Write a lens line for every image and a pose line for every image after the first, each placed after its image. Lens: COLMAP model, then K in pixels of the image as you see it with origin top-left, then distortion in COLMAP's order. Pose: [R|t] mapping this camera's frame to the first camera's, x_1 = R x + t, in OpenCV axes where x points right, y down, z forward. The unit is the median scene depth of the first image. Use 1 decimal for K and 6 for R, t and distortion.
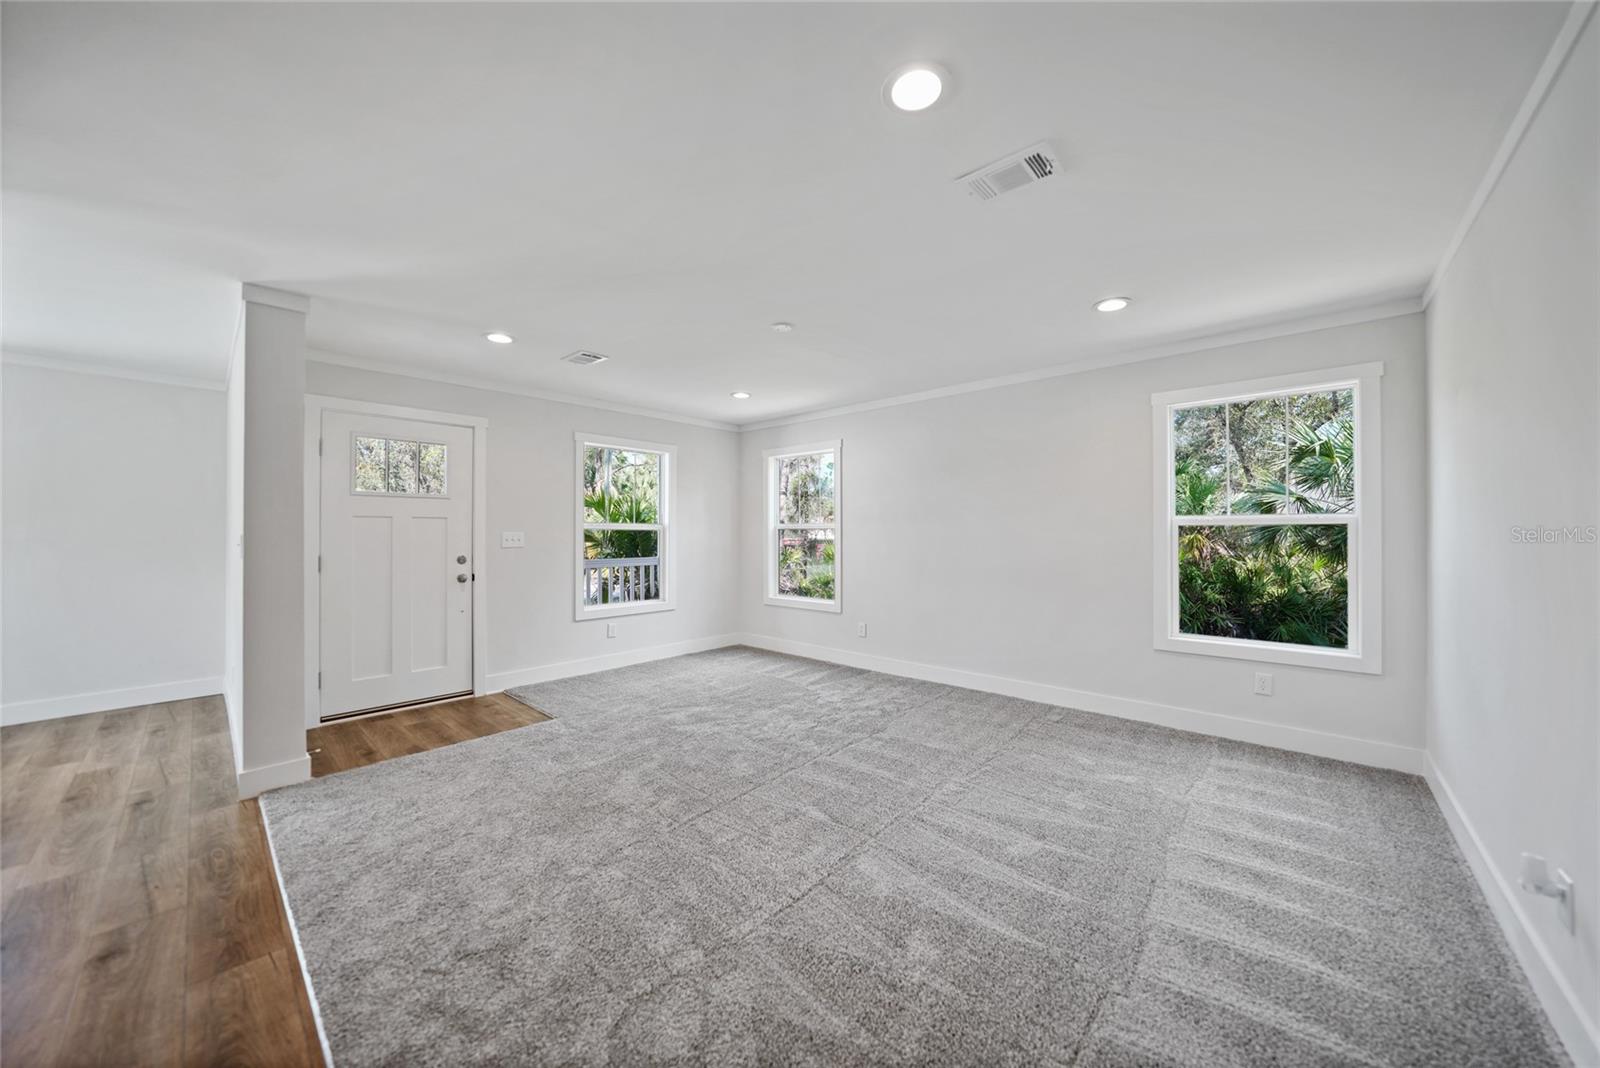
lens RADIAL K [[559.6, 0, 804.6], [0, 559.6, 531.1], [0, 0, 1]] dist [-0.019133, 0.004633]
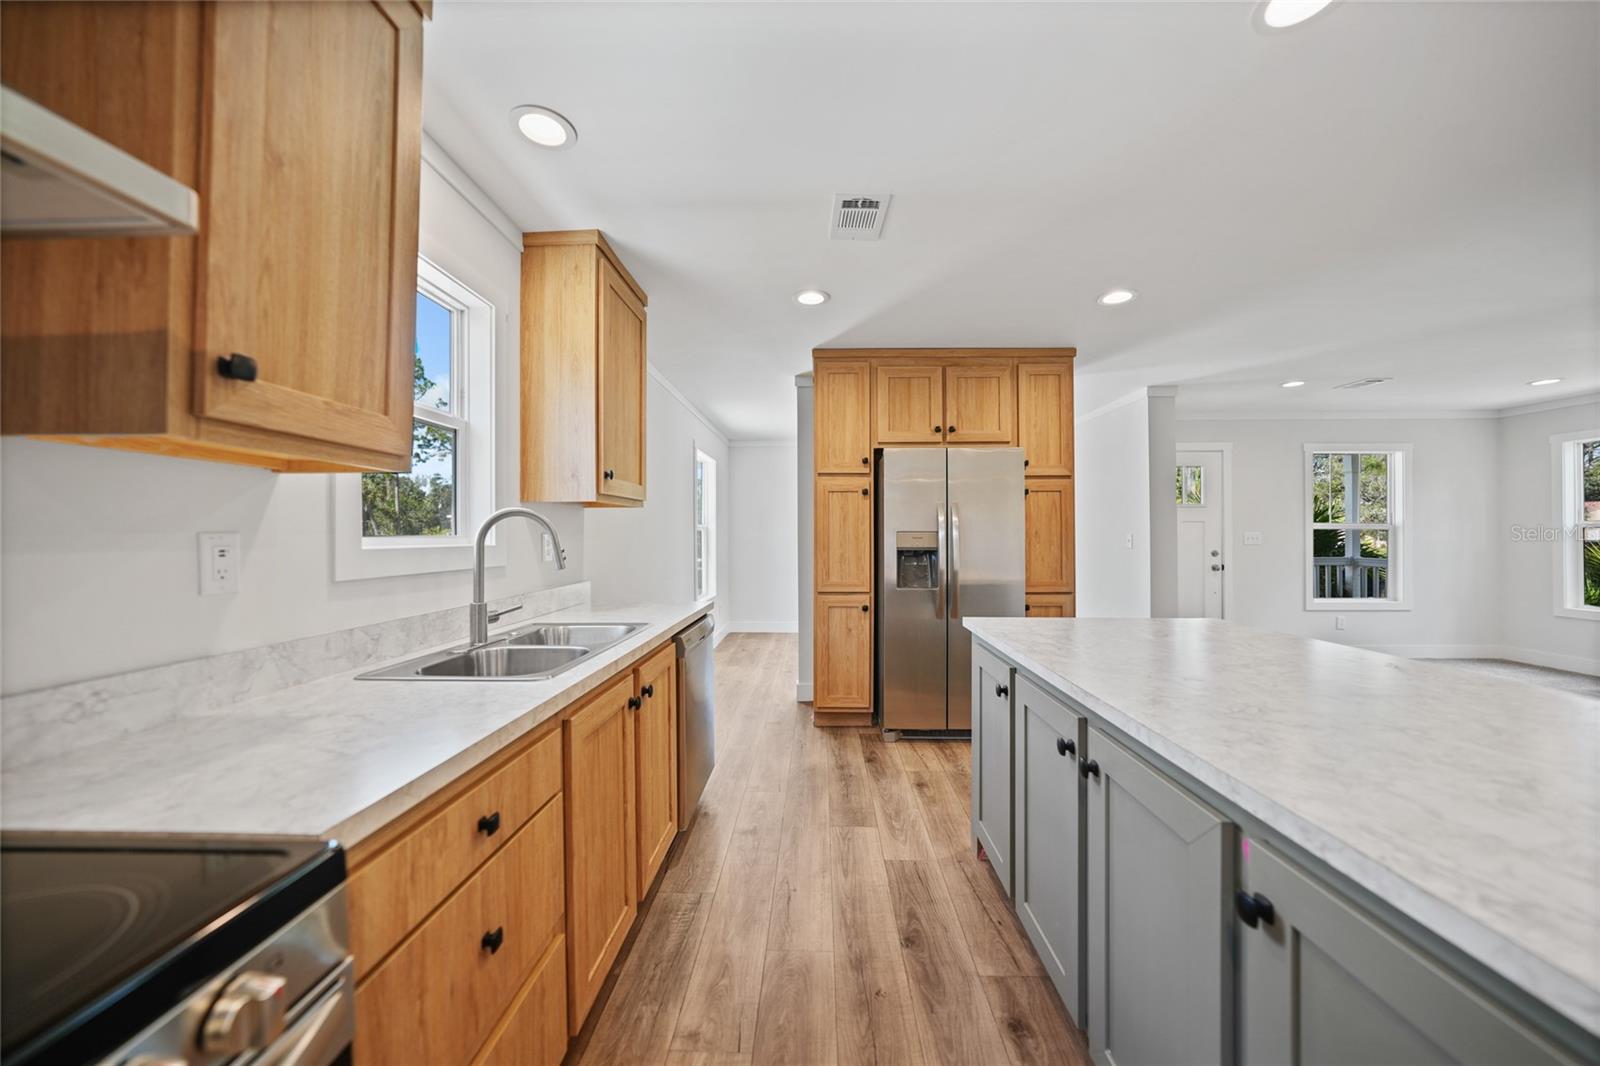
lens RADIAL K [[559.6, 0, 796.9], [0, 559.6, 536.7], [0, 0, 1]] dist [-0.019133, 0.004633]
pose [[0.649532, 0.002085, -0.760332, -0.262339], [0.003936, 0.999974, 0.006105, 0.001045], [0.760324, -0.006958, 0.649506, -0.603512]]
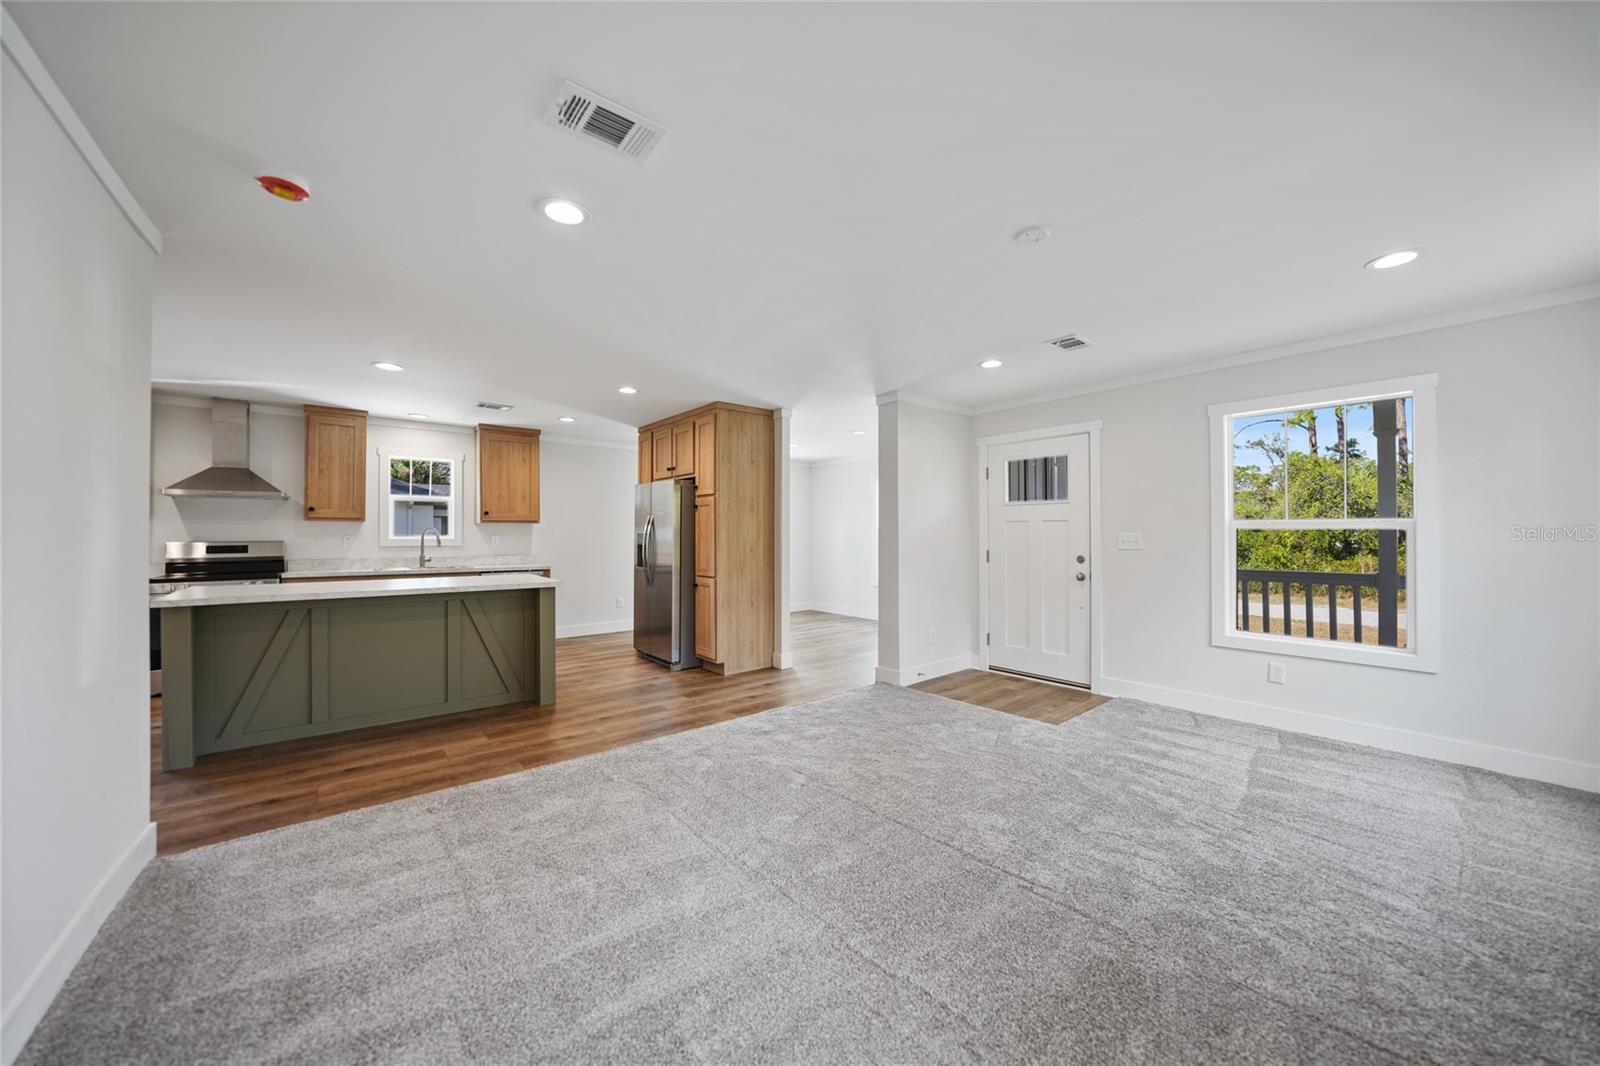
lens RADIAL K [[559.6, 0, 797.2], [0, 559.6, 528.4], [0, 0, 1]] dist [-0.019133, 0.004633]
pose [[-0.139584, -0.009984, -0.990160, 0.514512], [0.004864, 0.999930, -0.010768, 0.001265], [0.990198, -0.006319, -0.139525, 0.611718]]
